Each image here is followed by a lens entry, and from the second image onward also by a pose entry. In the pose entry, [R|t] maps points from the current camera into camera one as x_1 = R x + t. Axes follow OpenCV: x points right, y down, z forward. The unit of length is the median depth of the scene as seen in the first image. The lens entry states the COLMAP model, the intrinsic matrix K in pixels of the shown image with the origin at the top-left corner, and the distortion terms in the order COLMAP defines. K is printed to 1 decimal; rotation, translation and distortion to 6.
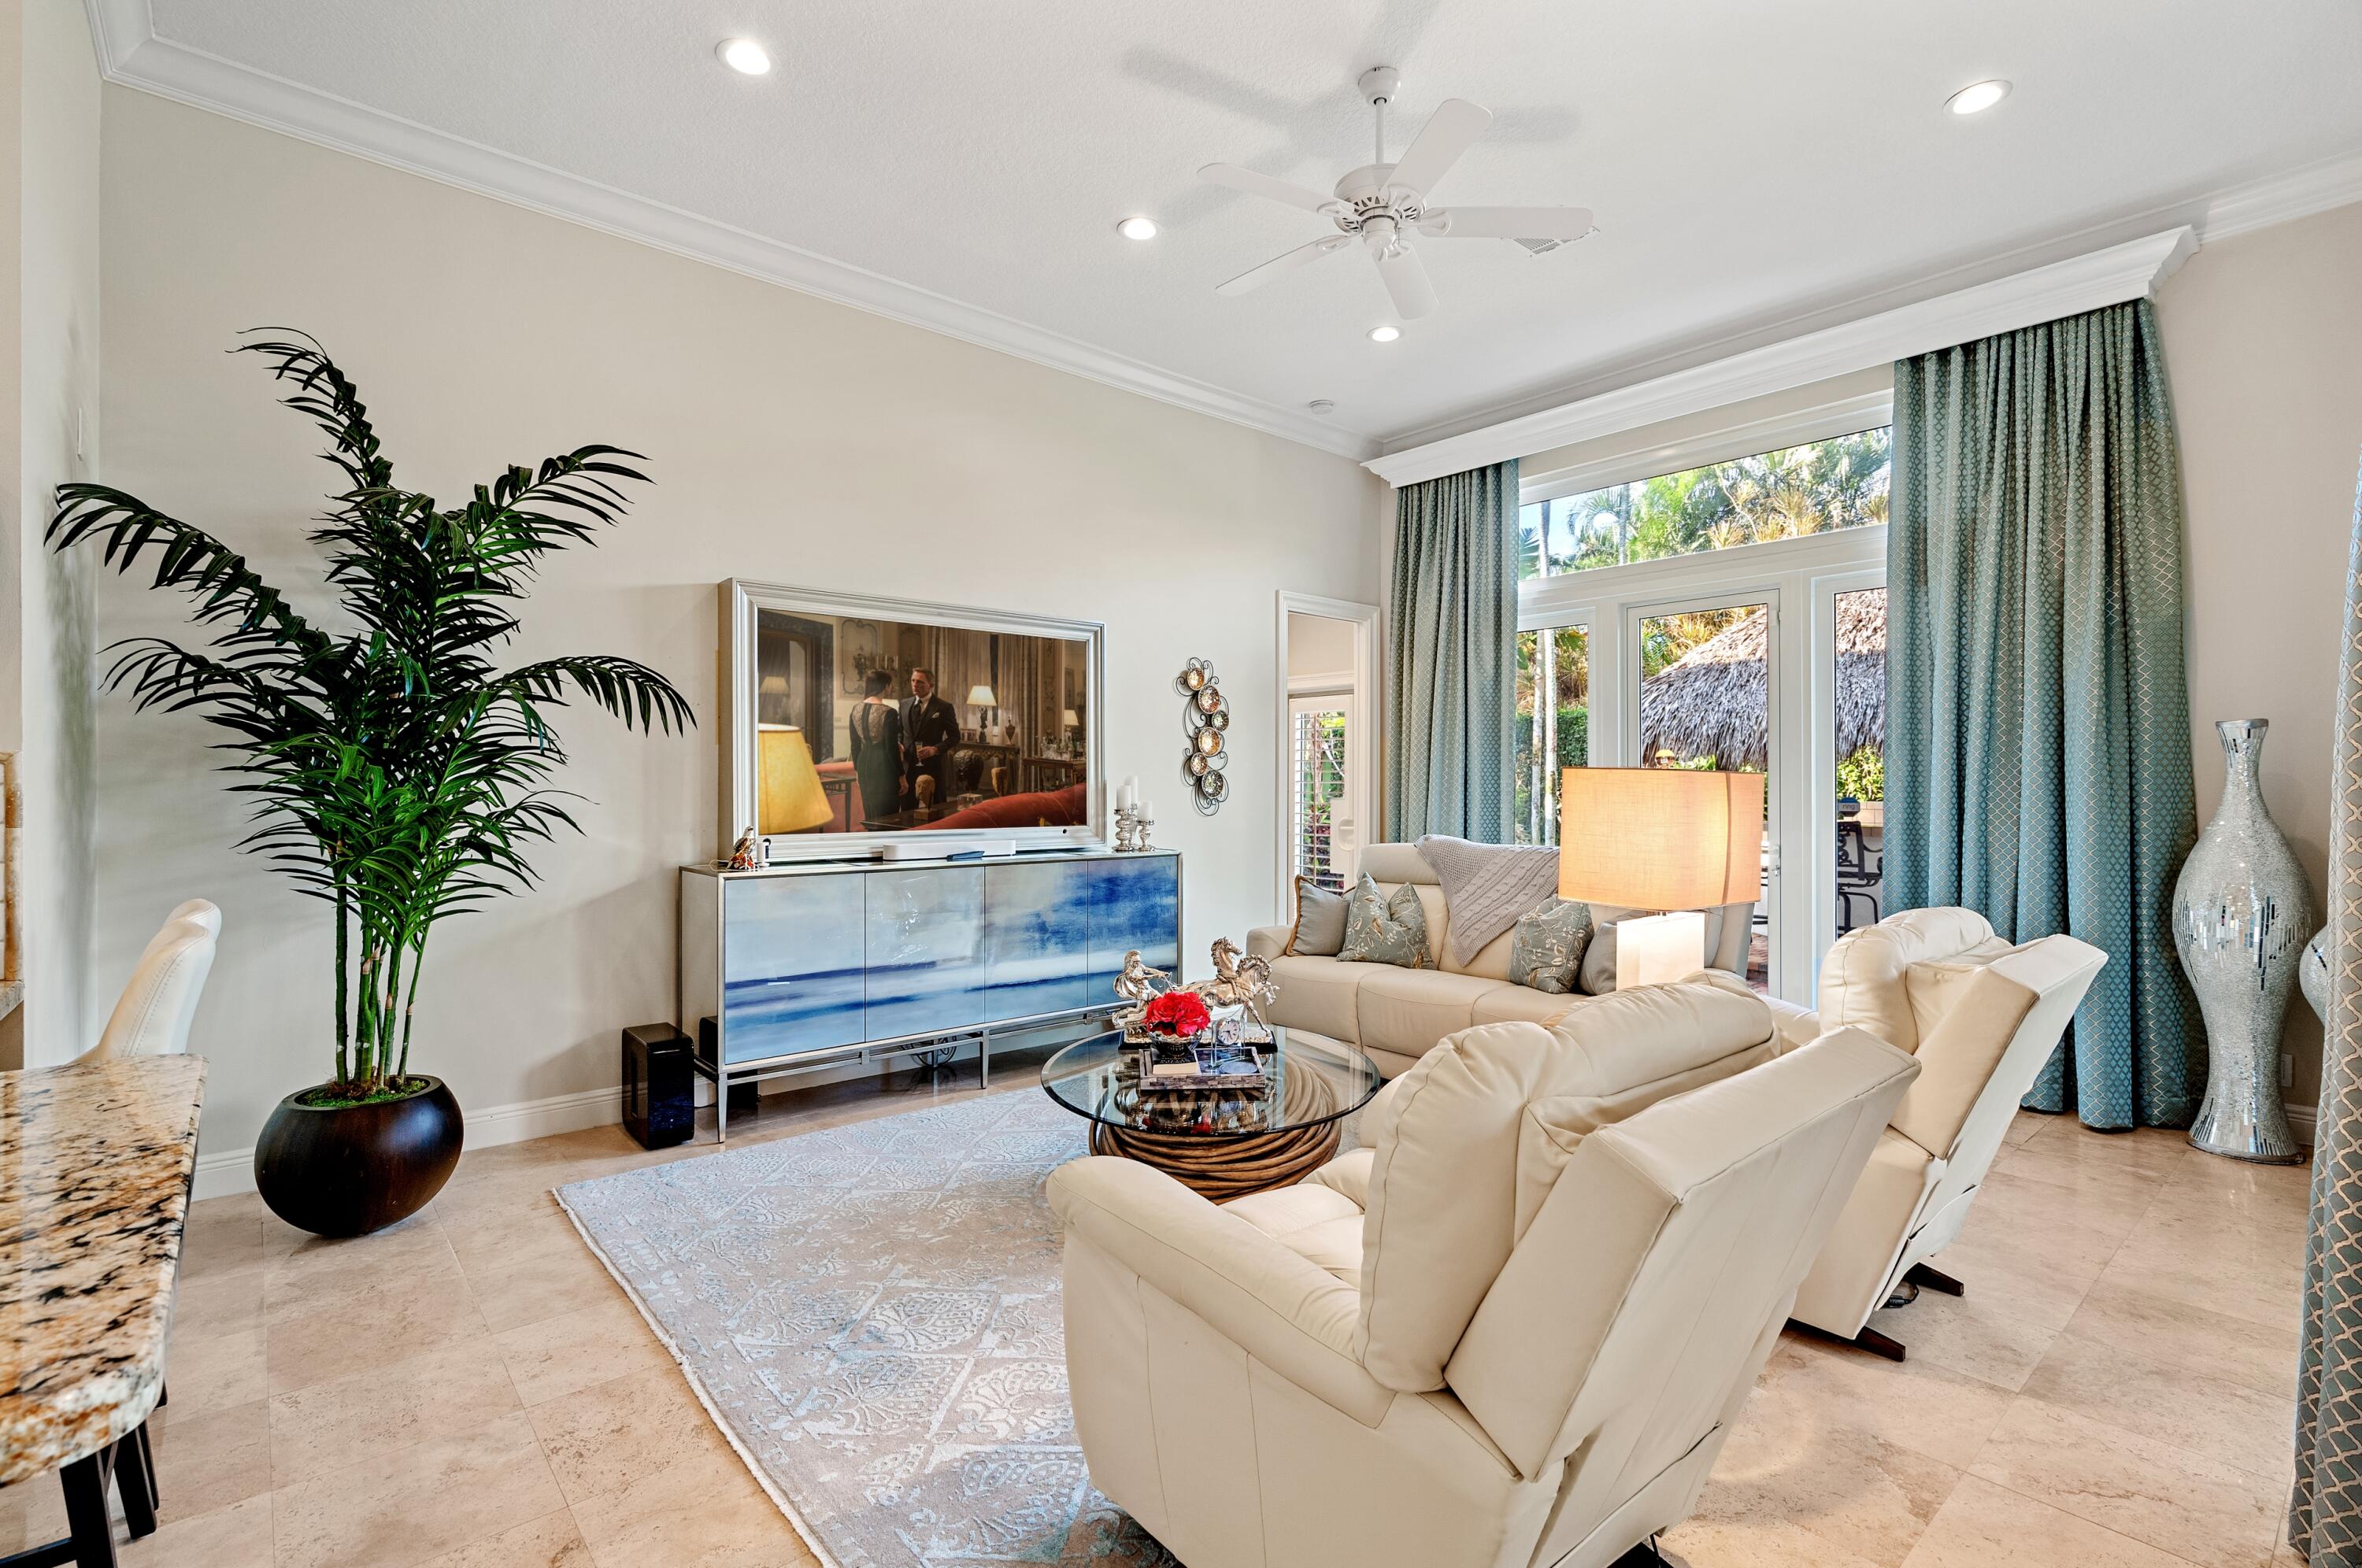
lens RADIAL K [[1085.7, 0, 1185.2], [0, 1085.7, 783.6], [0, 0, 1]] dist [-0.003418, 0.002182]
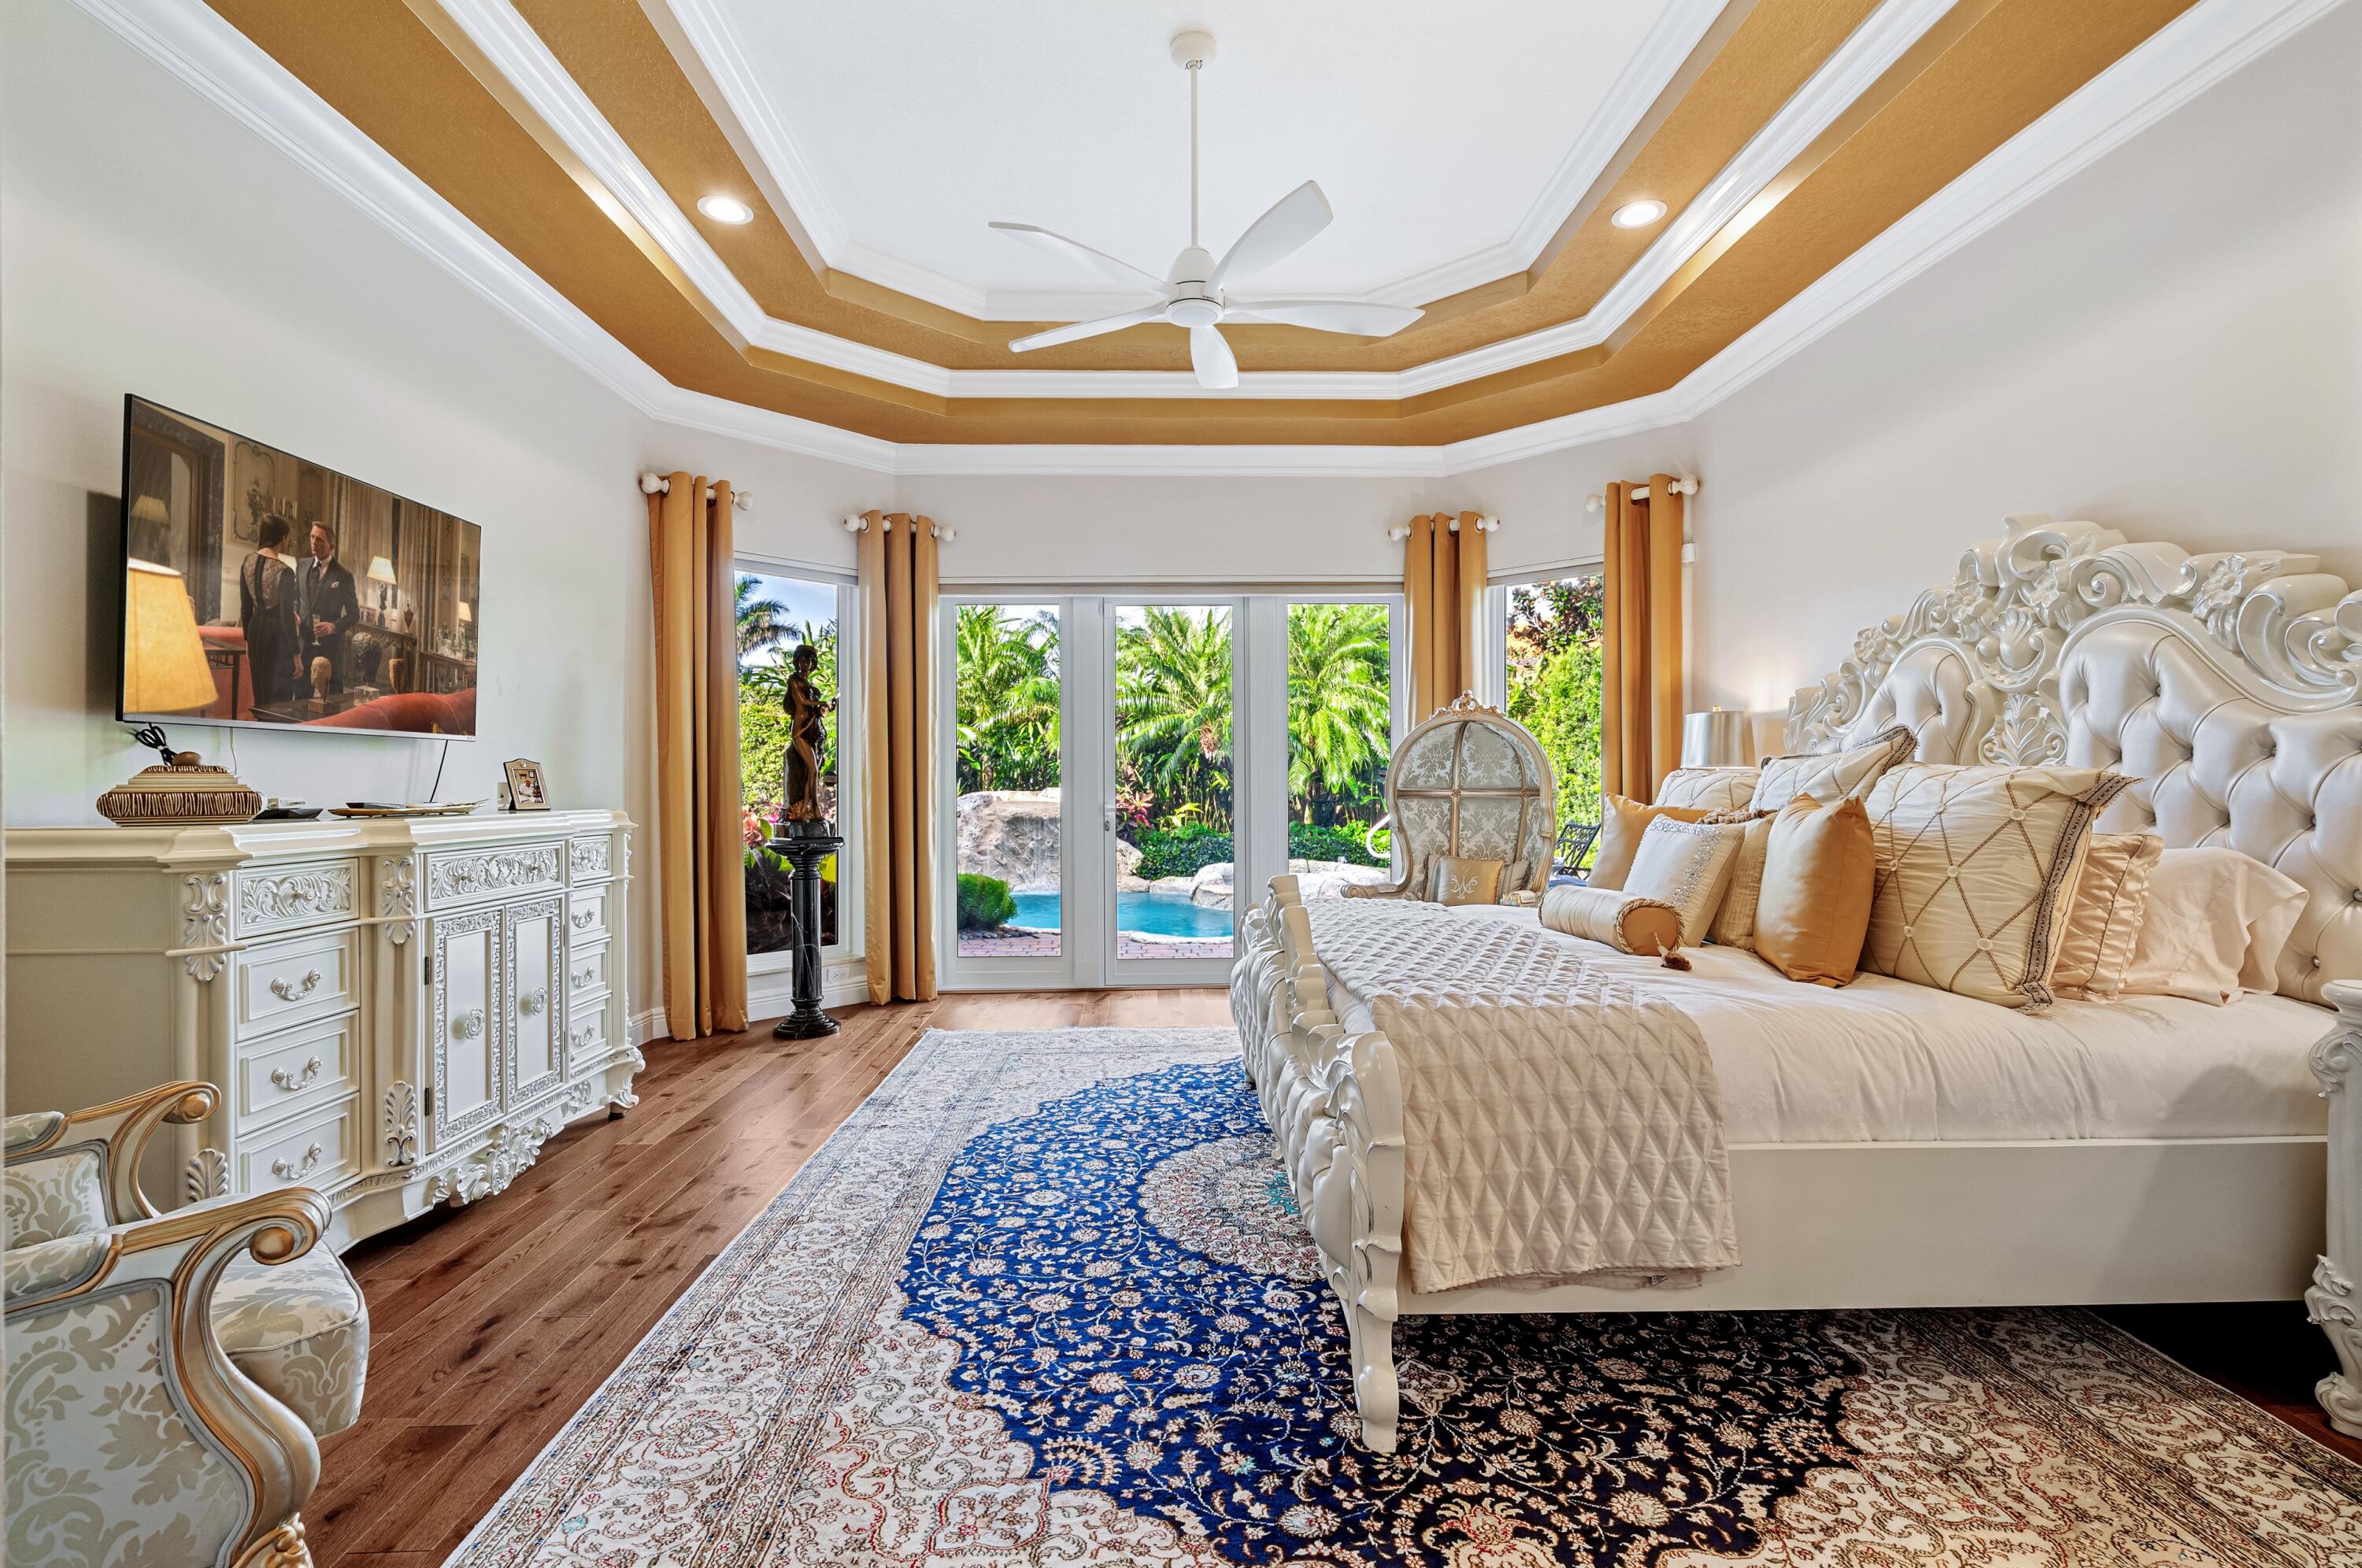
lens RADIAL K [[1085.7, 0, 1166.7], [0, 1085.7, 766.6], [0, 0, 1]] dist [-0.003418, 0.002182]
pose [[0.642711, 0.021573, 0.765805, -0.438094], [-0.016435, 0.999762, -0.014370, 0.071970], [-0.765933, -0.003350, 0.642912, 0.010458]]
